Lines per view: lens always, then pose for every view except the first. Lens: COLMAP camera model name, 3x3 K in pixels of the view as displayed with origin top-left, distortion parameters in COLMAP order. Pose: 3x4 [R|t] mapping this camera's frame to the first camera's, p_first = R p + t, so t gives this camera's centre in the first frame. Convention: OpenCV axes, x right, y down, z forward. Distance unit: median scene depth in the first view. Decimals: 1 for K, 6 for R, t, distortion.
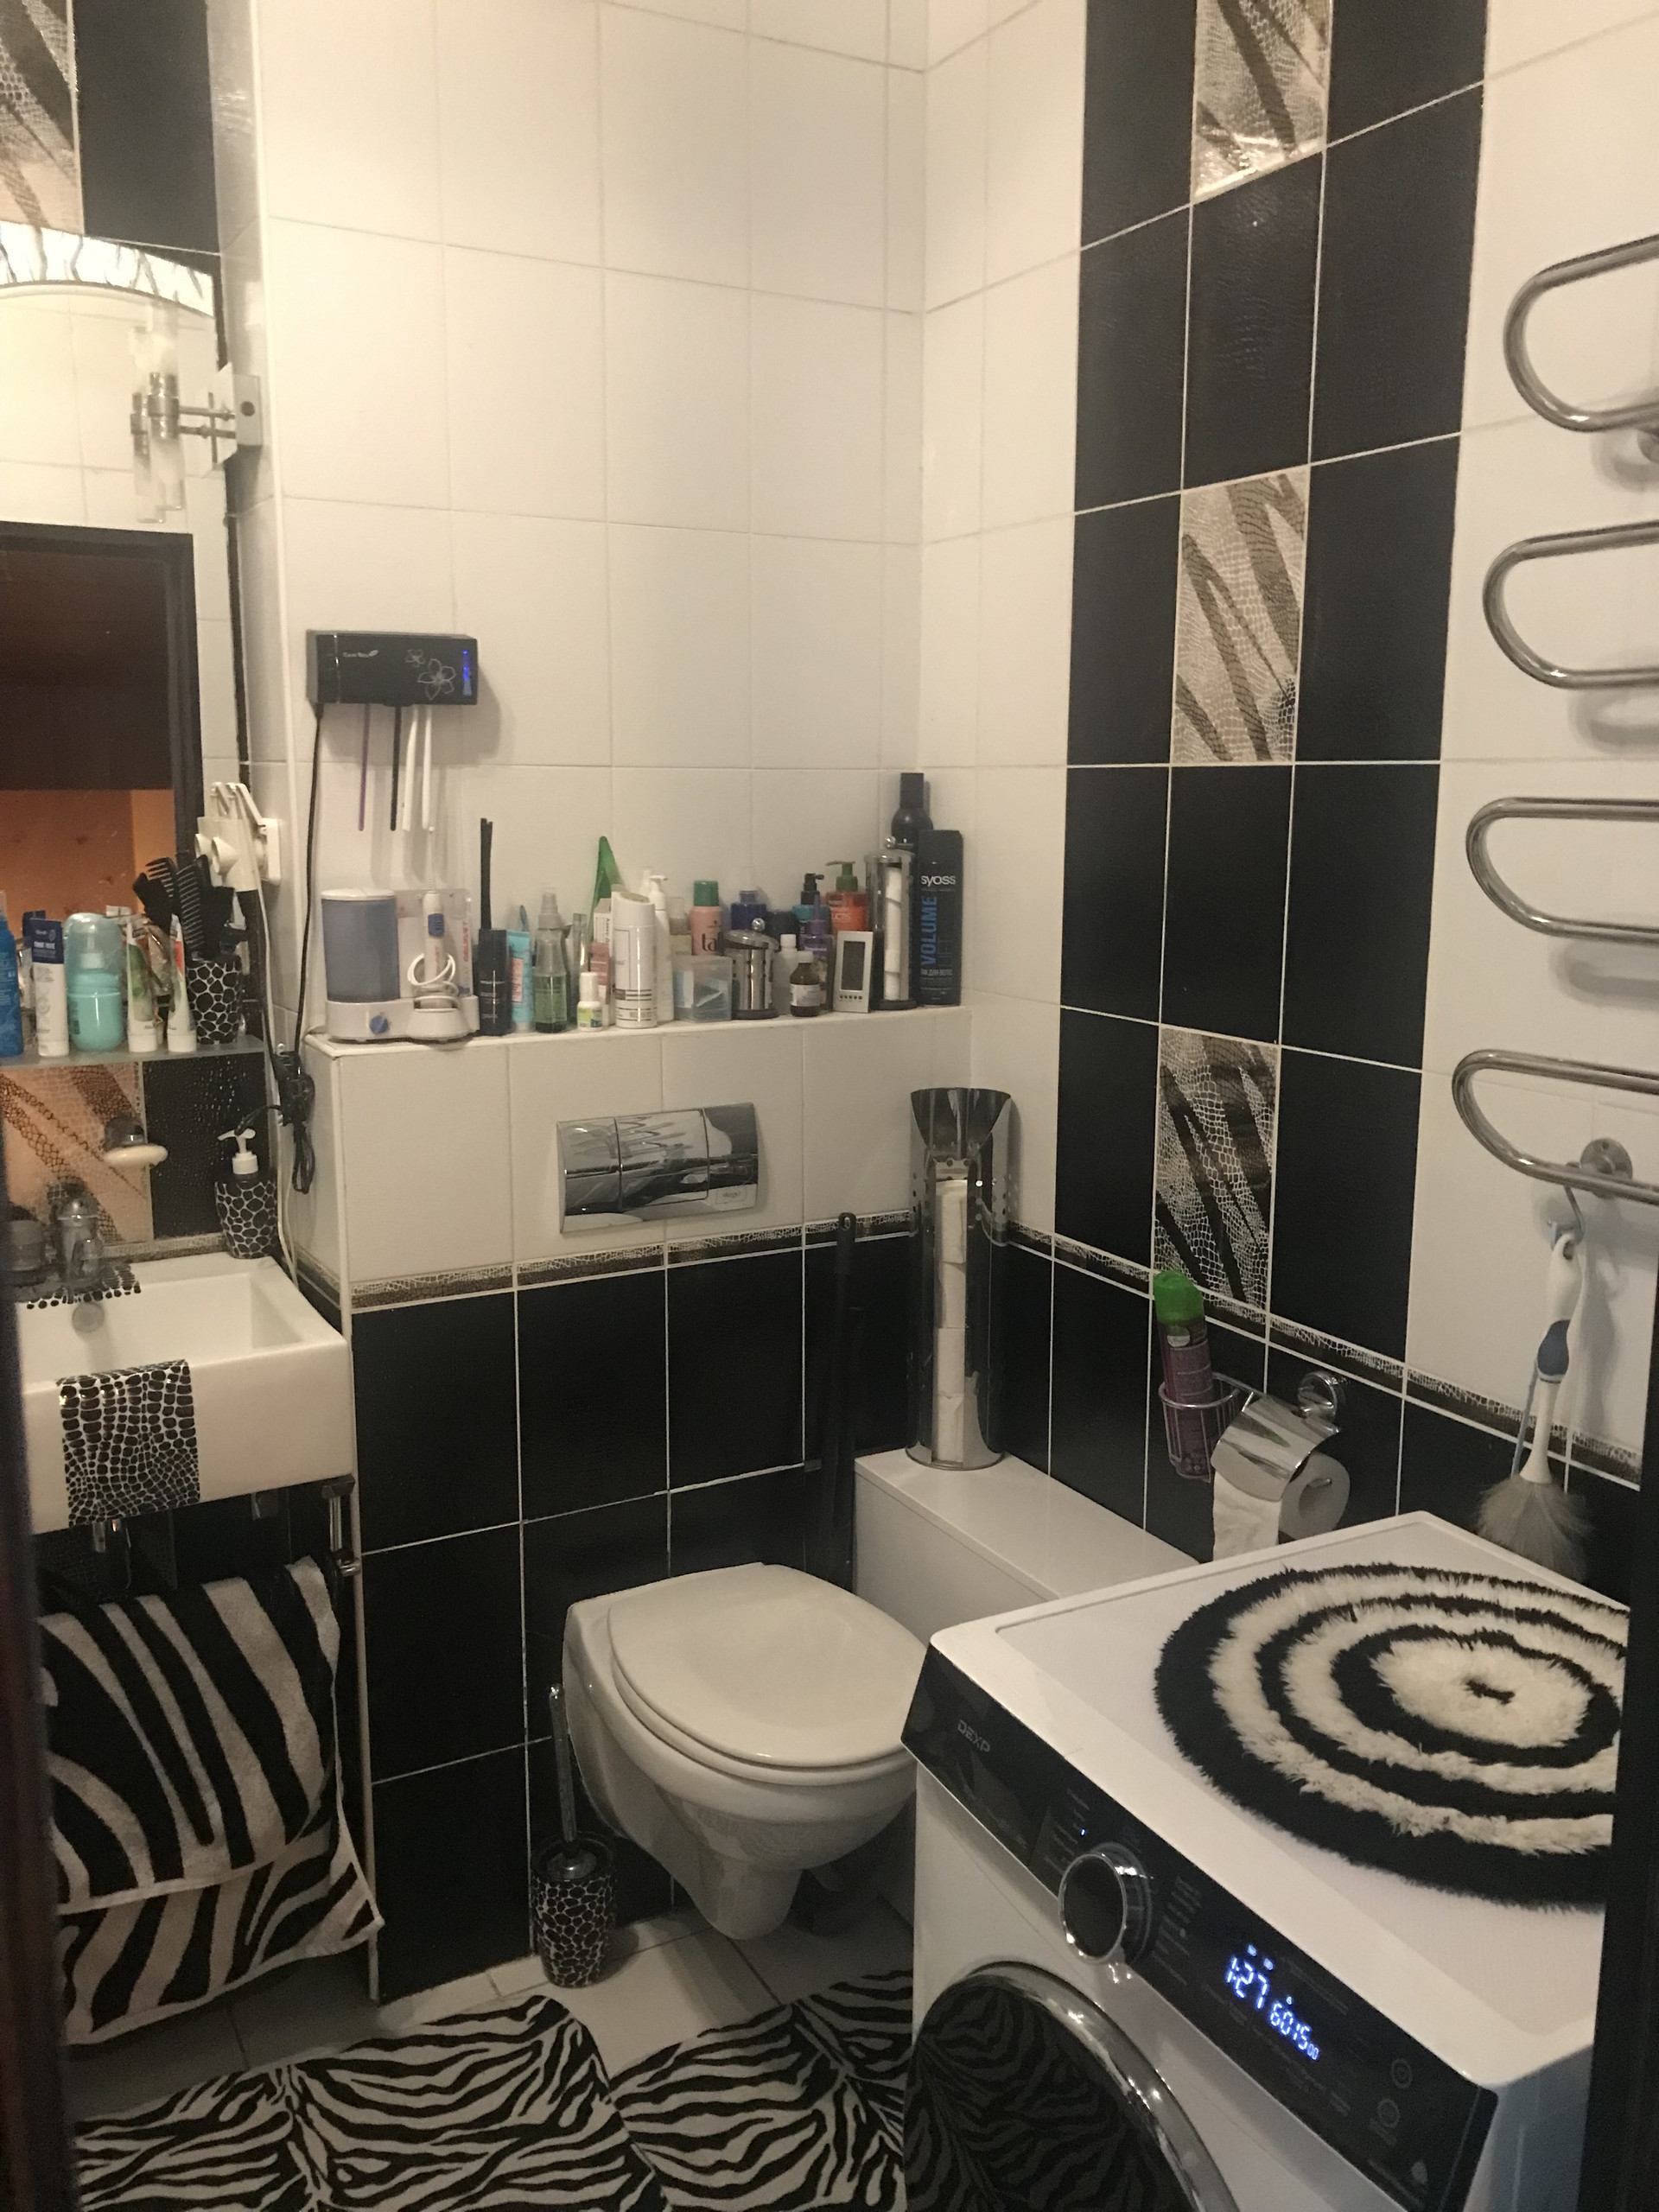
lens RADIAL K [[1776.6, 0, 826.8], [0, 1776.6, 1103.5], [0, 0, 1]] dist [0.026828, -0.020390]
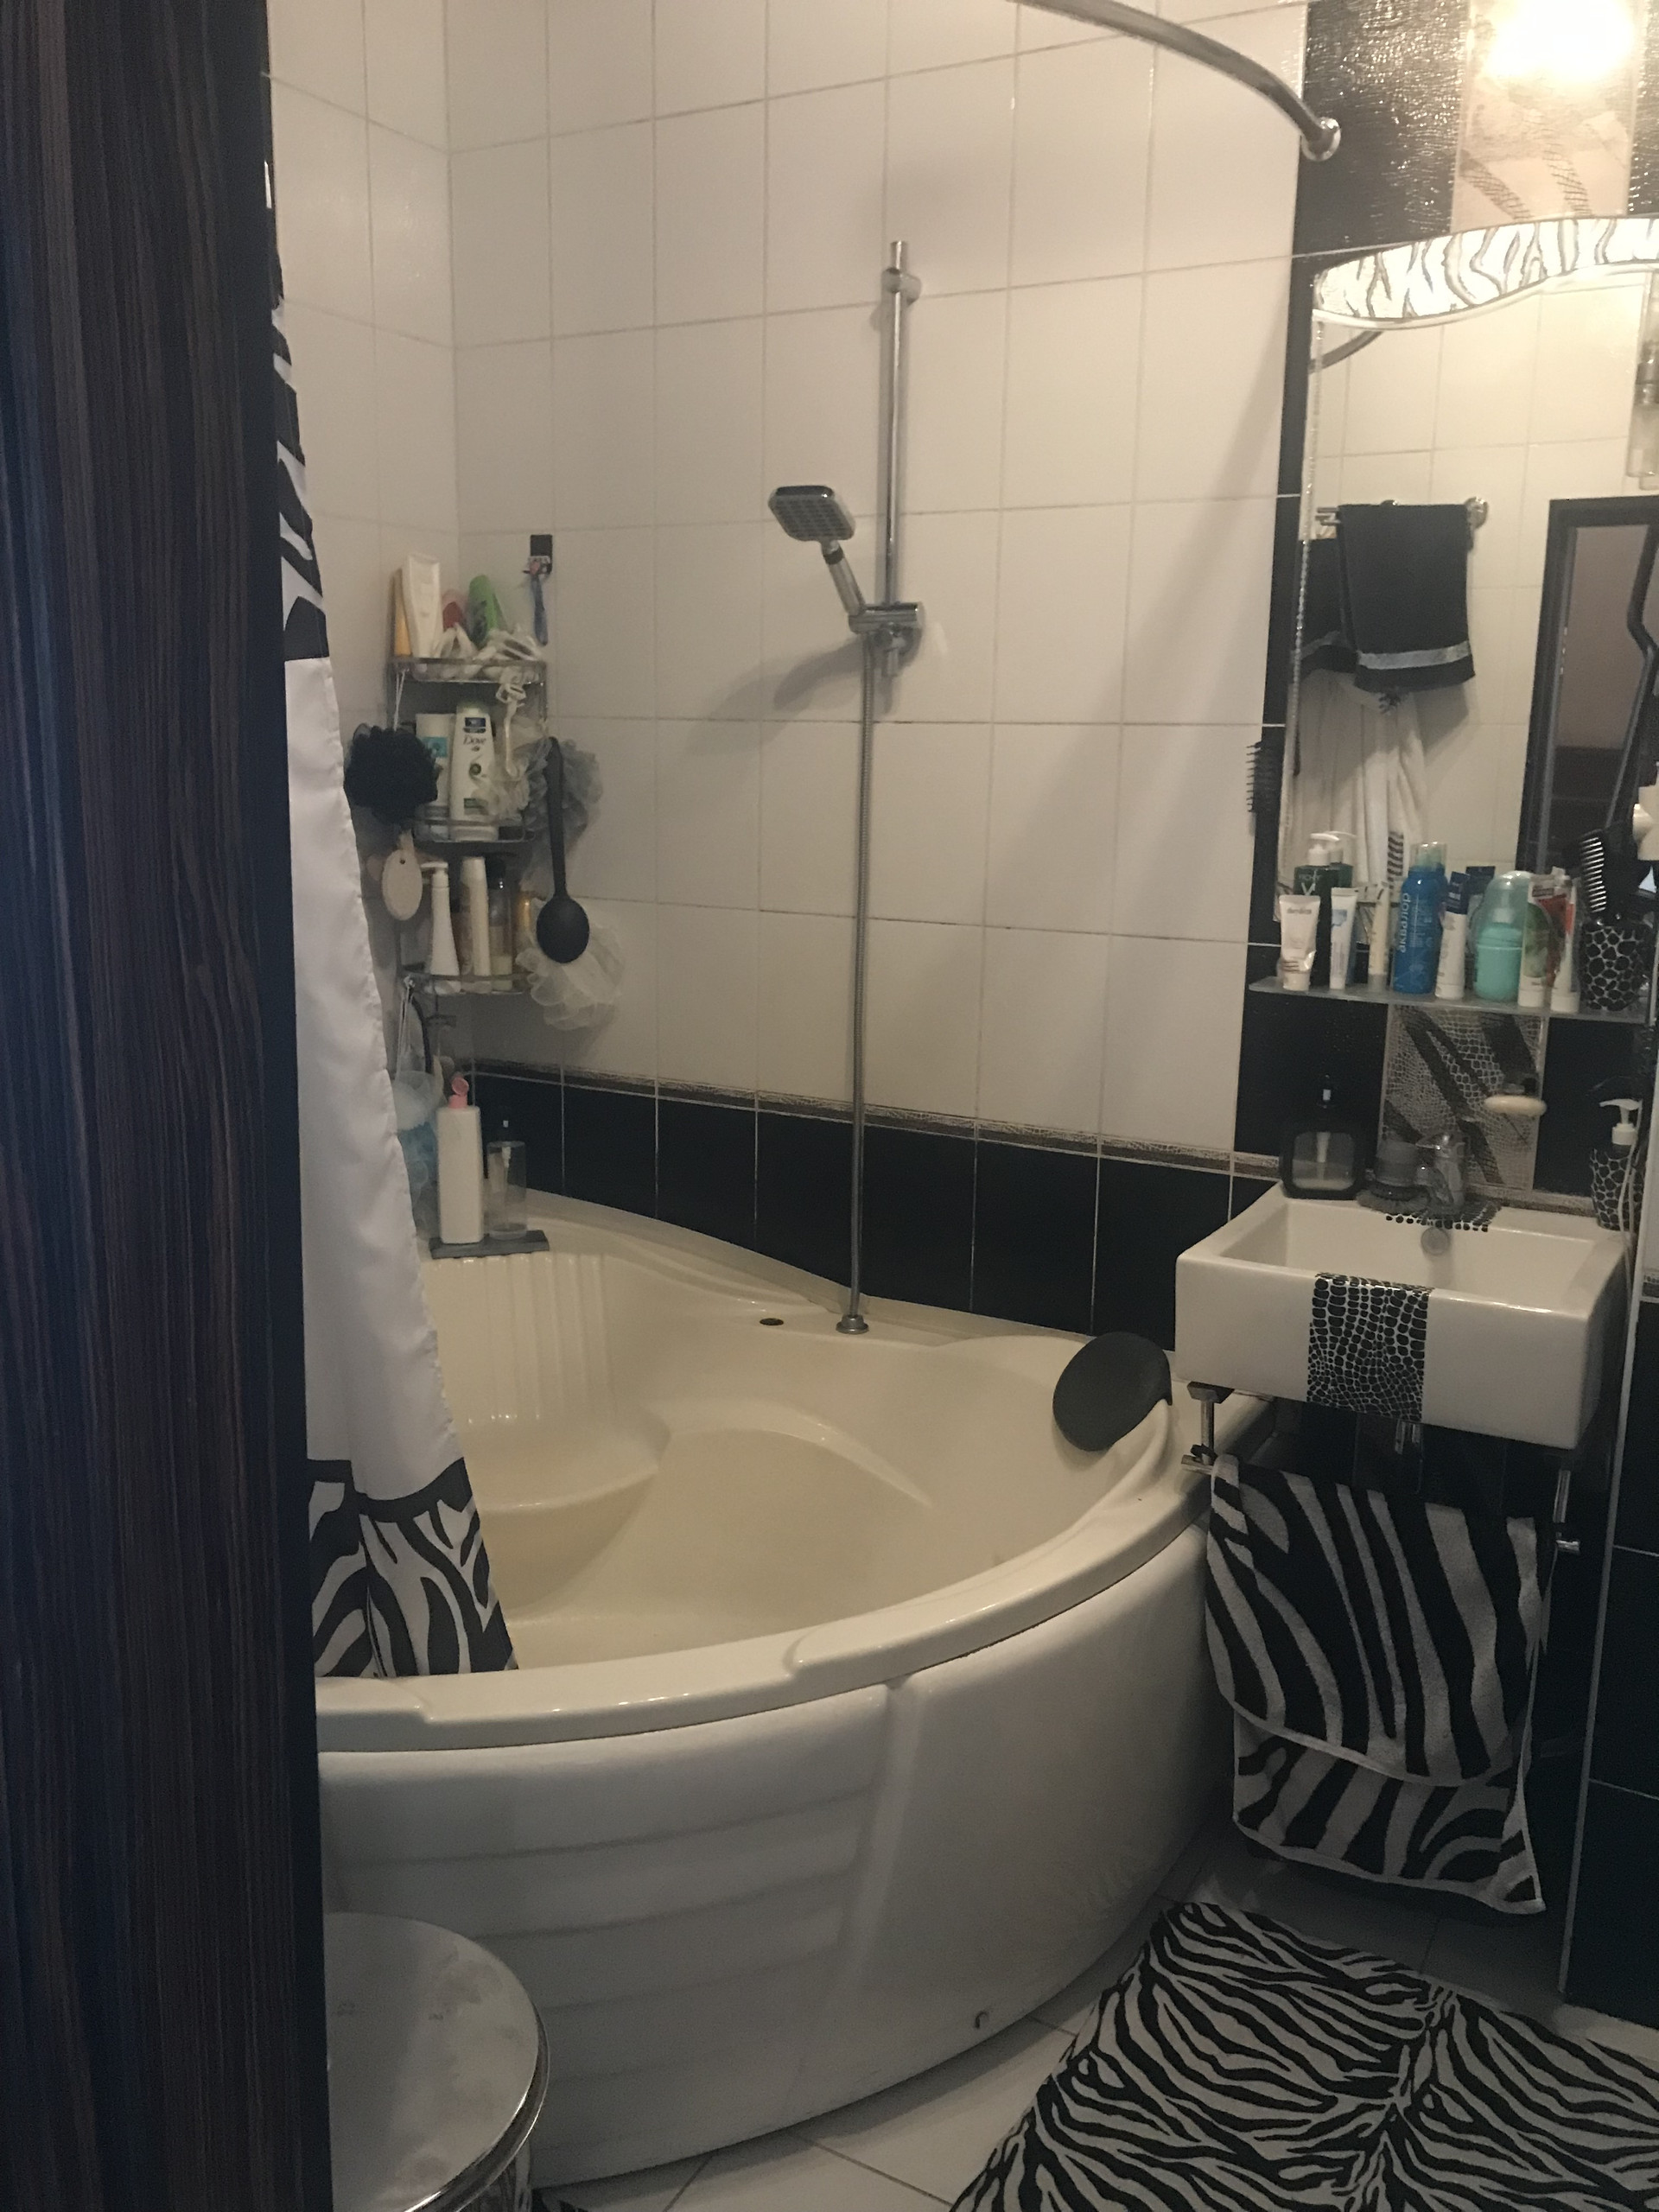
lens RADIAL K [[1776.6, 0, 828.1], [0, 1776.6, 1099.2], [0, 0, 1]] dist [0.026828, -0.020390]
pose [[0.549244, 0.179011, -0.816264, 0.272848], [-0.167172, 0.980579, 0.102560, -0.015363], [0.818770, 0.080126, 0.568502, 0.081297]]
